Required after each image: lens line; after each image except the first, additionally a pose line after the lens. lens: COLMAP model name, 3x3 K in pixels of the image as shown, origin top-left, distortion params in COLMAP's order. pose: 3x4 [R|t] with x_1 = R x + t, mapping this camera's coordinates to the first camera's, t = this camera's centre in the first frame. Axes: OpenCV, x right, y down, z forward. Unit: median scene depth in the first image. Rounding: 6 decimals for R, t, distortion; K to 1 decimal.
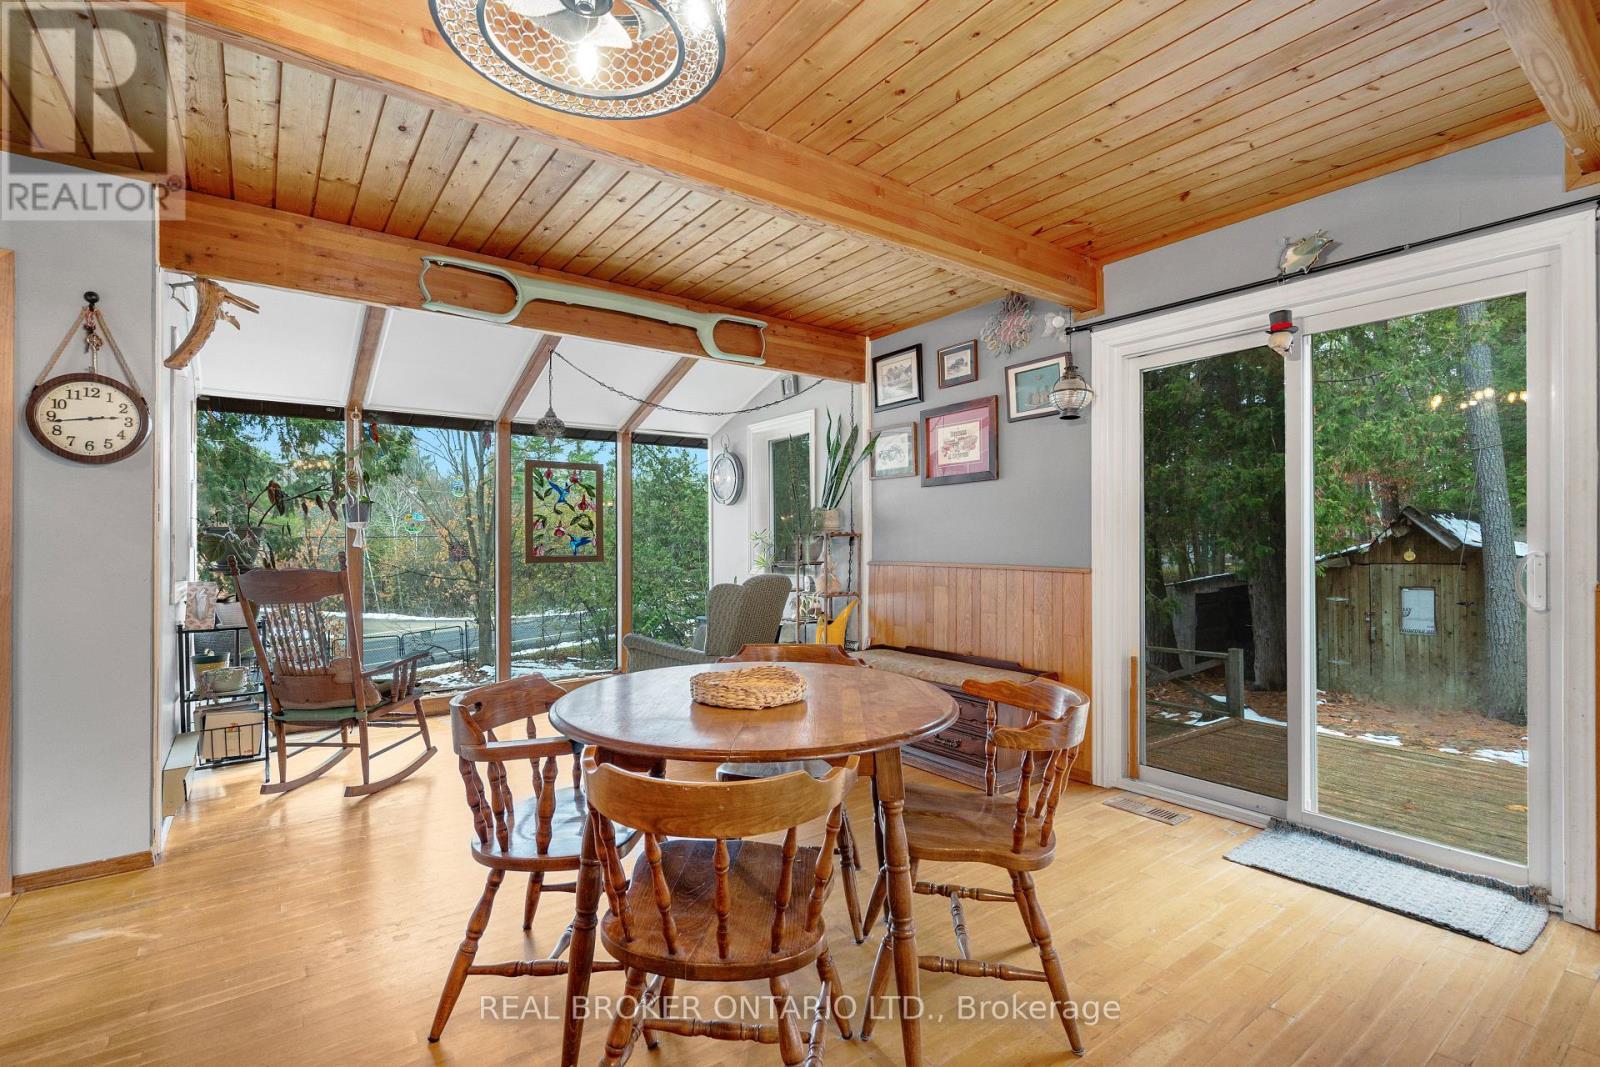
lens RADIAL K [[726.0, 0, 794.4], [0, 726.0, 538.8], [0, 0, 1]] dist [-0.000778, 0.002030]
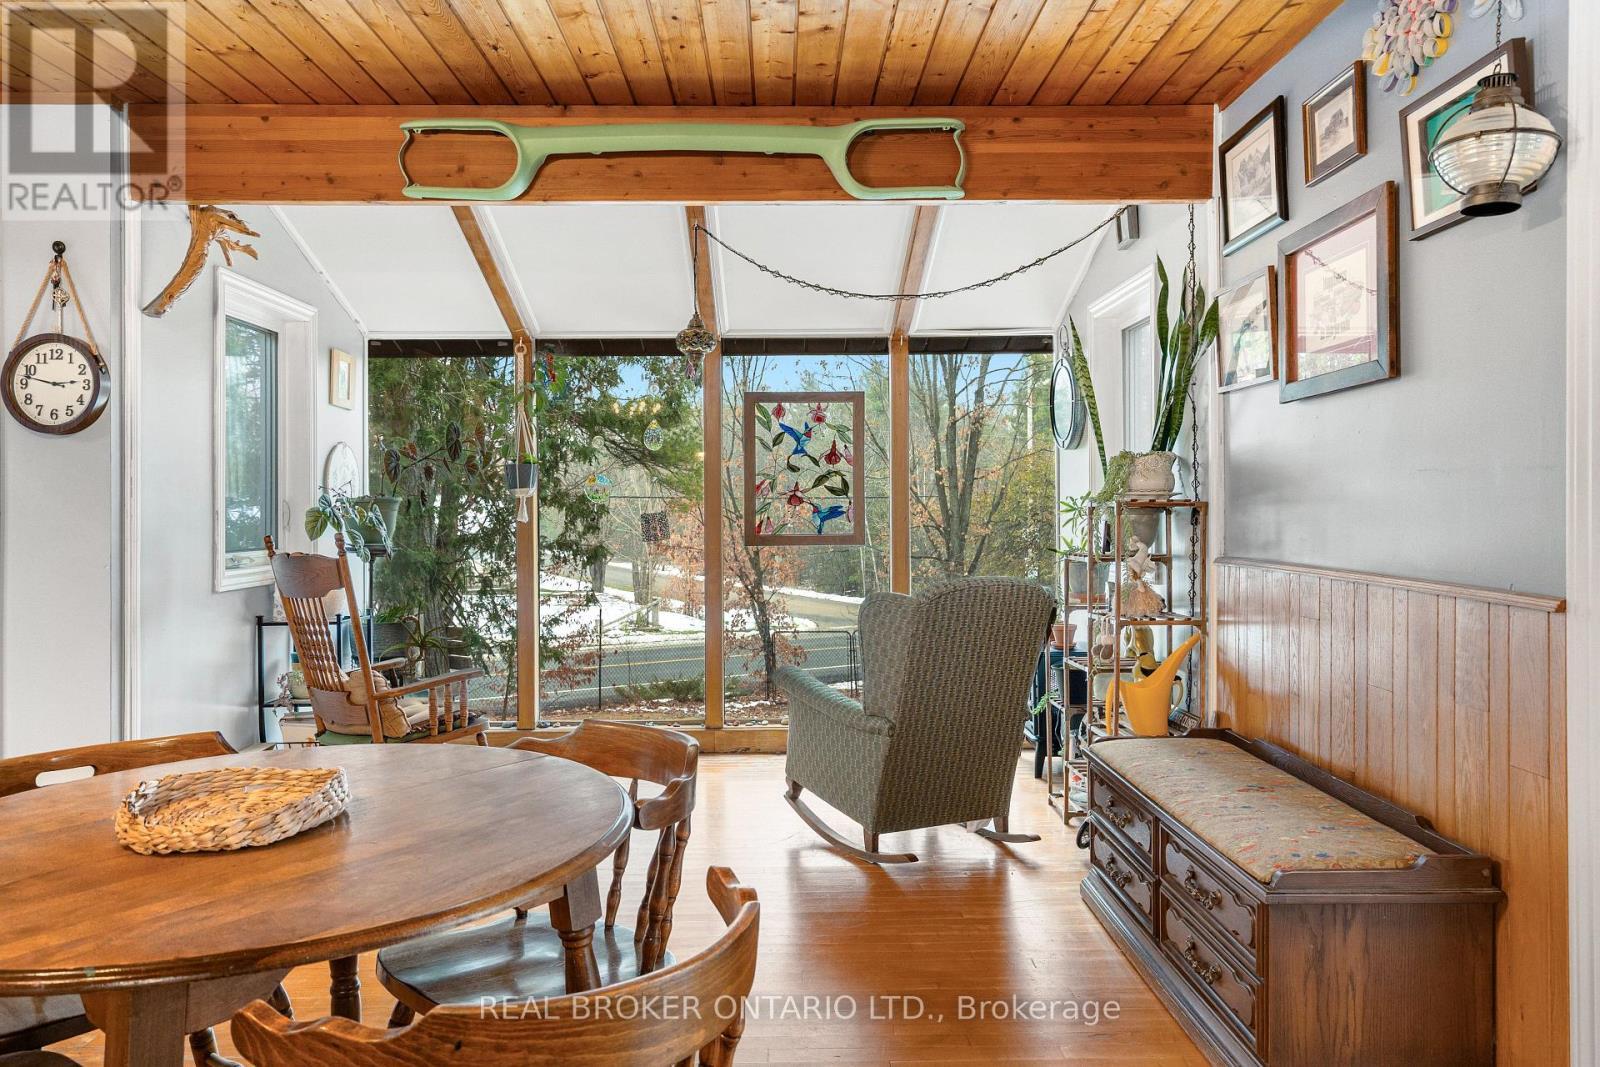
lens RADIAL K [[1106.2, 0, 806.0], [0, 1106.2, 499.5], [0, 0, 1]] dist [0.011319, -0.002258]
pose [[0.820111, -0.003940, -0.572191, 0.340891], [0.004734, 0.999989, -0.000101, -0.011374], [0.572185, -0.002626, 0.820120, 0.246205]]
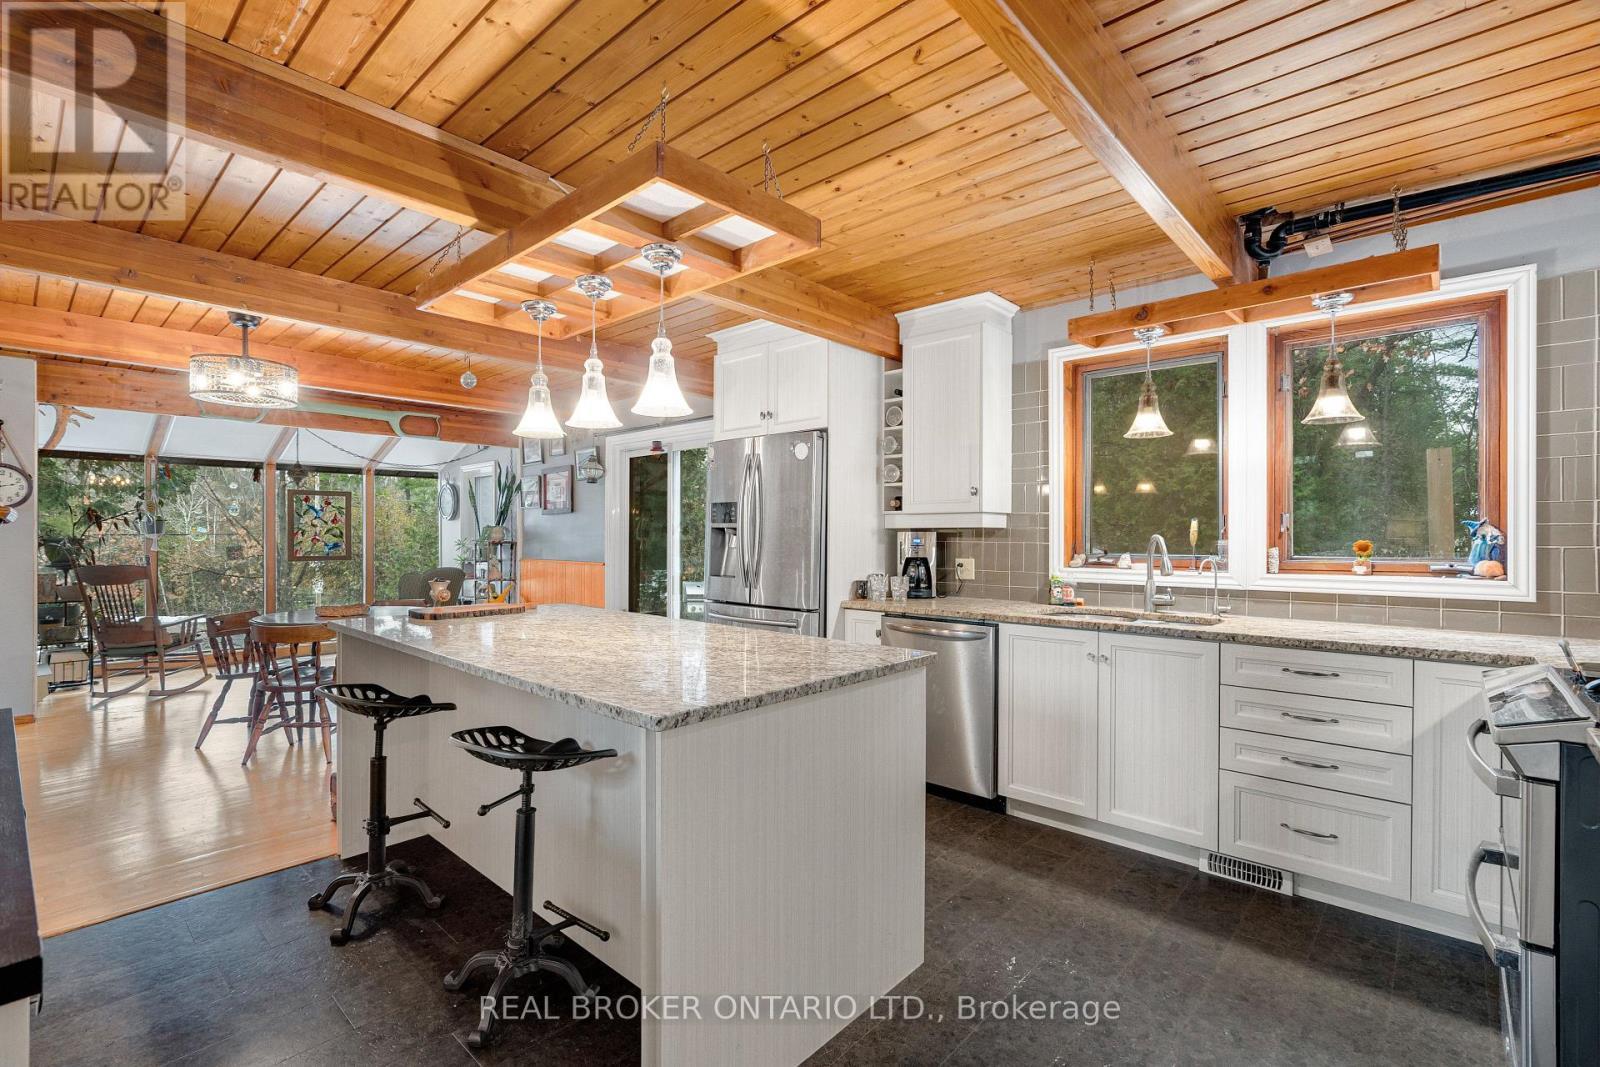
lens RADIAL K [[726.0, 0, 793.1], [0, 726.0, 539.4], [0, 0, 1]] dist [-0.000778, 0.002030]
pose [[0.981790, 0.002599, 0.189952, 0.435696], [-0.003274, 0.999989, 0.003241, -0.023055], [-0.189941, -0.003804, 0.981788, -0.772988]]
